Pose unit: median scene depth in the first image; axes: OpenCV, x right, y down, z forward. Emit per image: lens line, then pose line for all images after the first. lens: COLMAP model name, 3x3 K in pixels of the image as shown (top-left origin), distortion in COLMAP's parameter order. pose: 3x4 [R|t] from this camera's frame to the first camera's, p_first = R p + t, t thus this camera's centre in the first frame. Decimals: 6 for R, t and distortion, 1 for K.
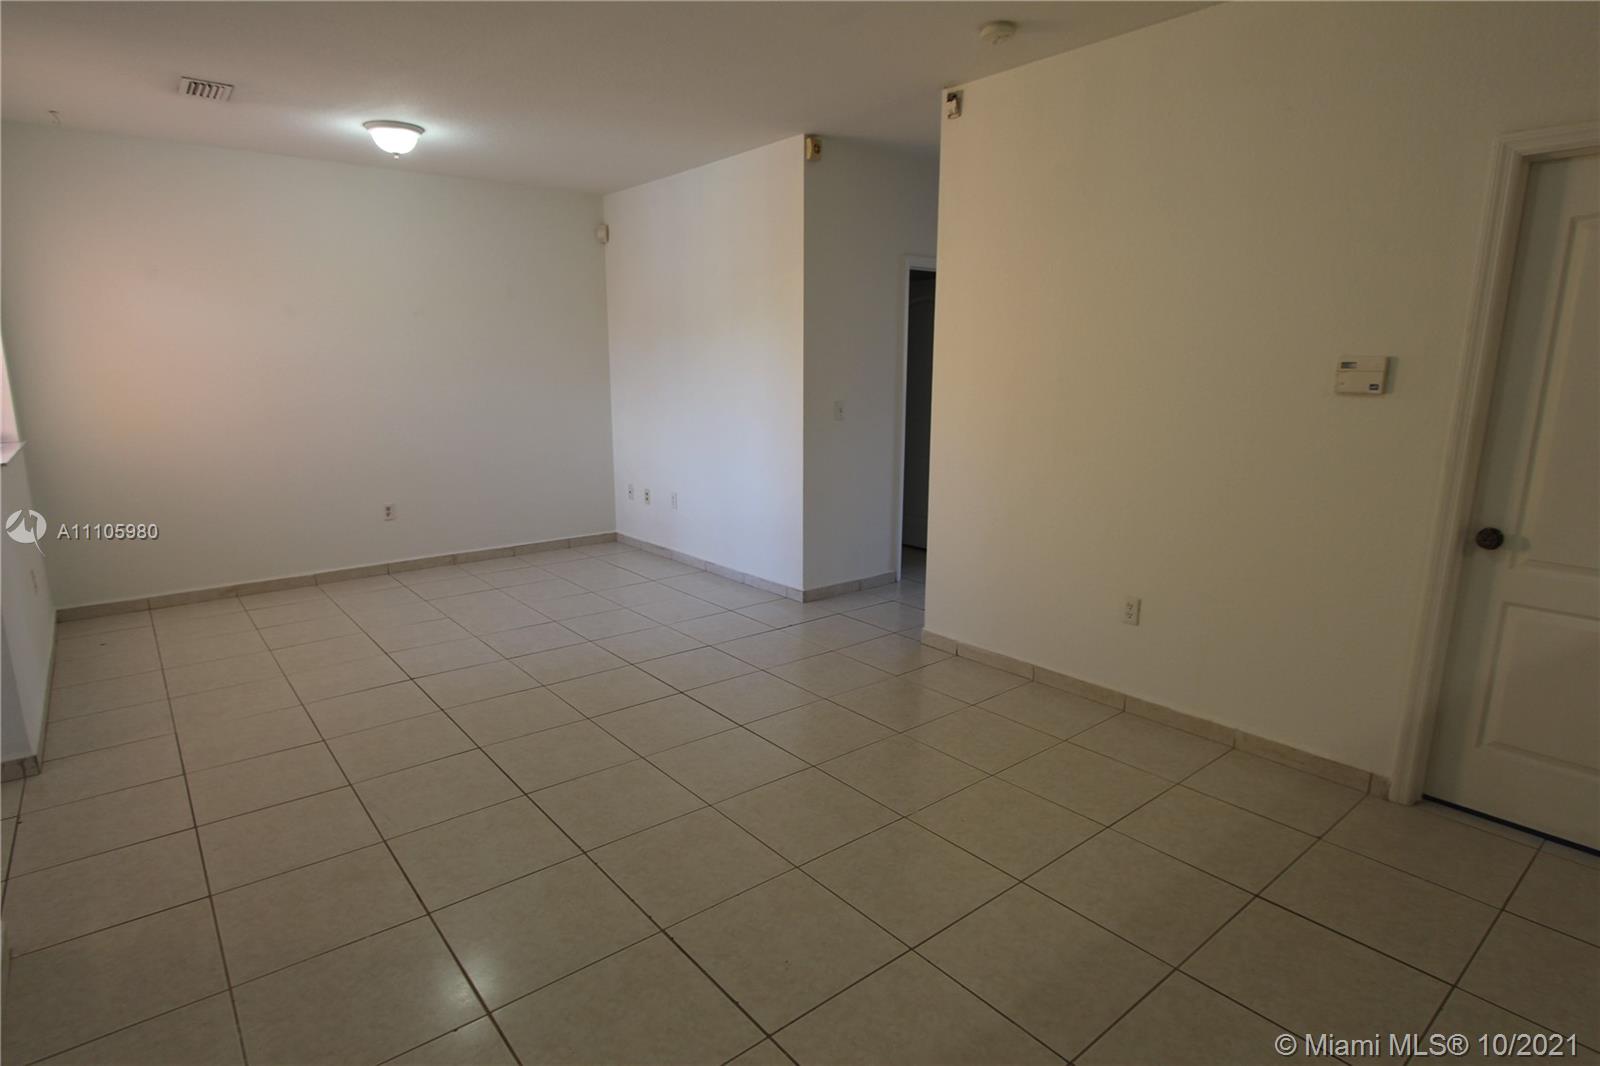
lens RADIAL K [[863.1, 0, 802.0], [0, 863.1, 533.4], [0, 0, 1]] dist [-0.016861, -0.001161]
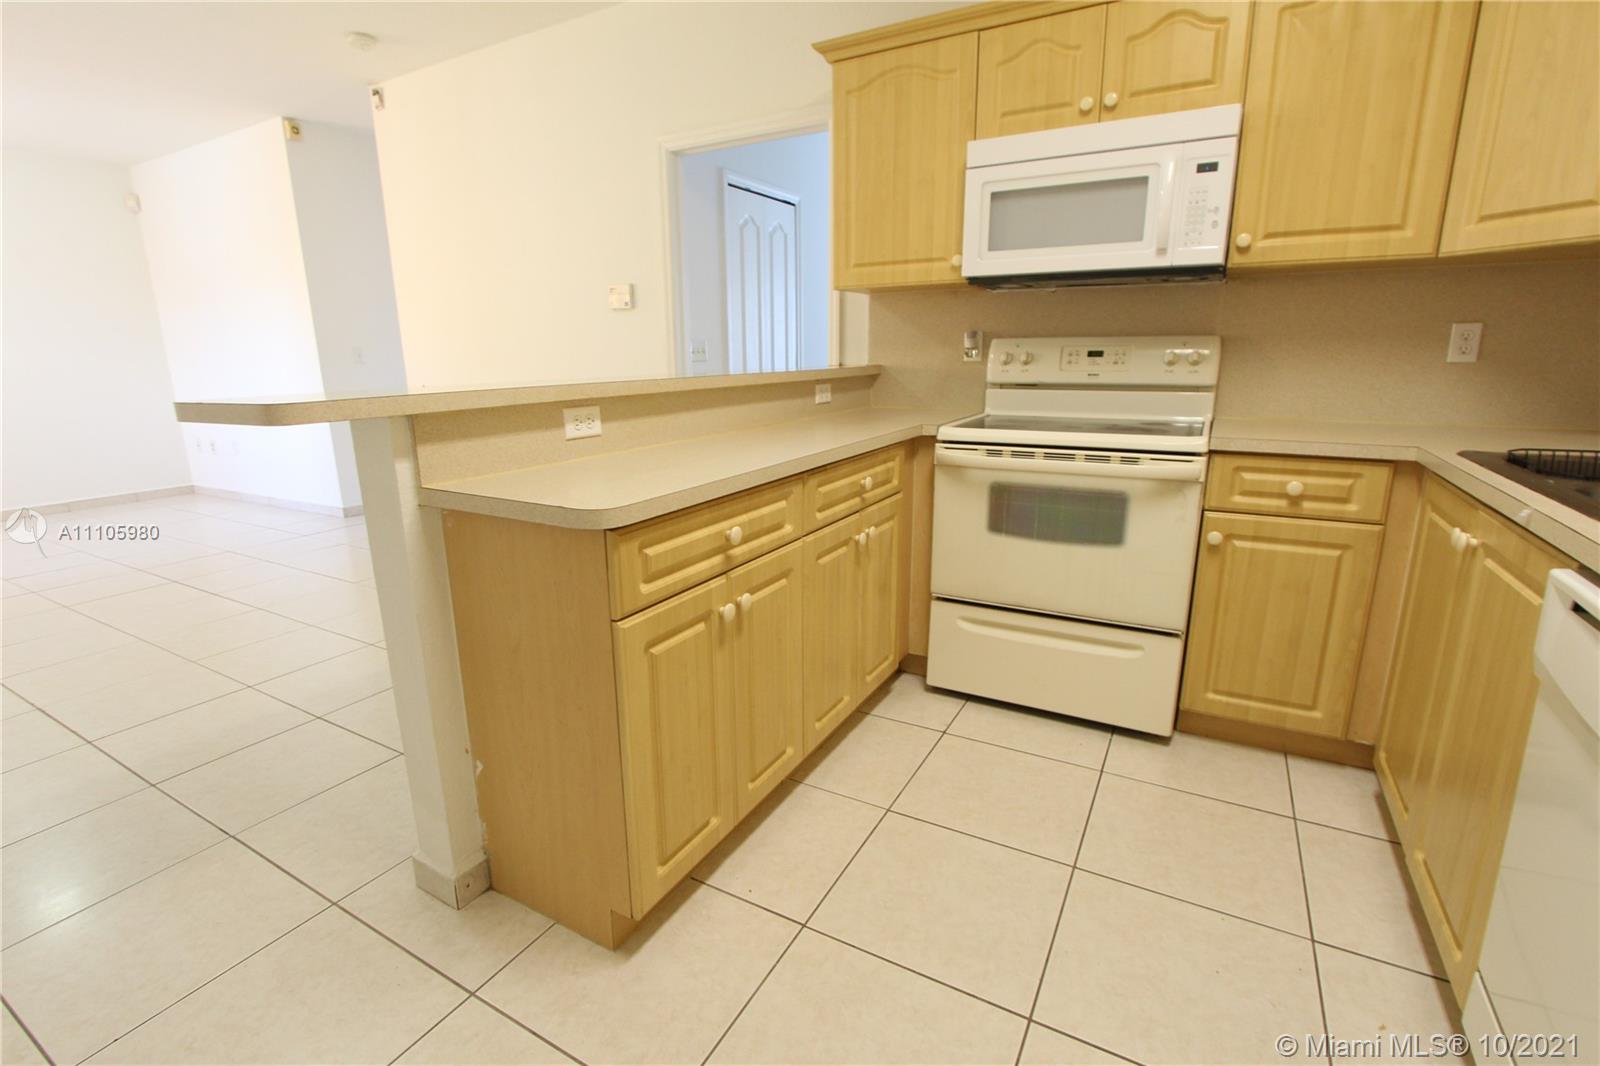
lens RADIAL K [[742.9, 0, 794.4], [0, 742.9, 528.1], [0, 0, 1]] dist [-0.018143, -0.000060]
pose [[0.933328, -0.098826, 0.345156, 0.256177], [0.084849, 0.994852, 0.055410, 0.101527], [-0.348855, -0.022429, 0.936908, -0.200123]]
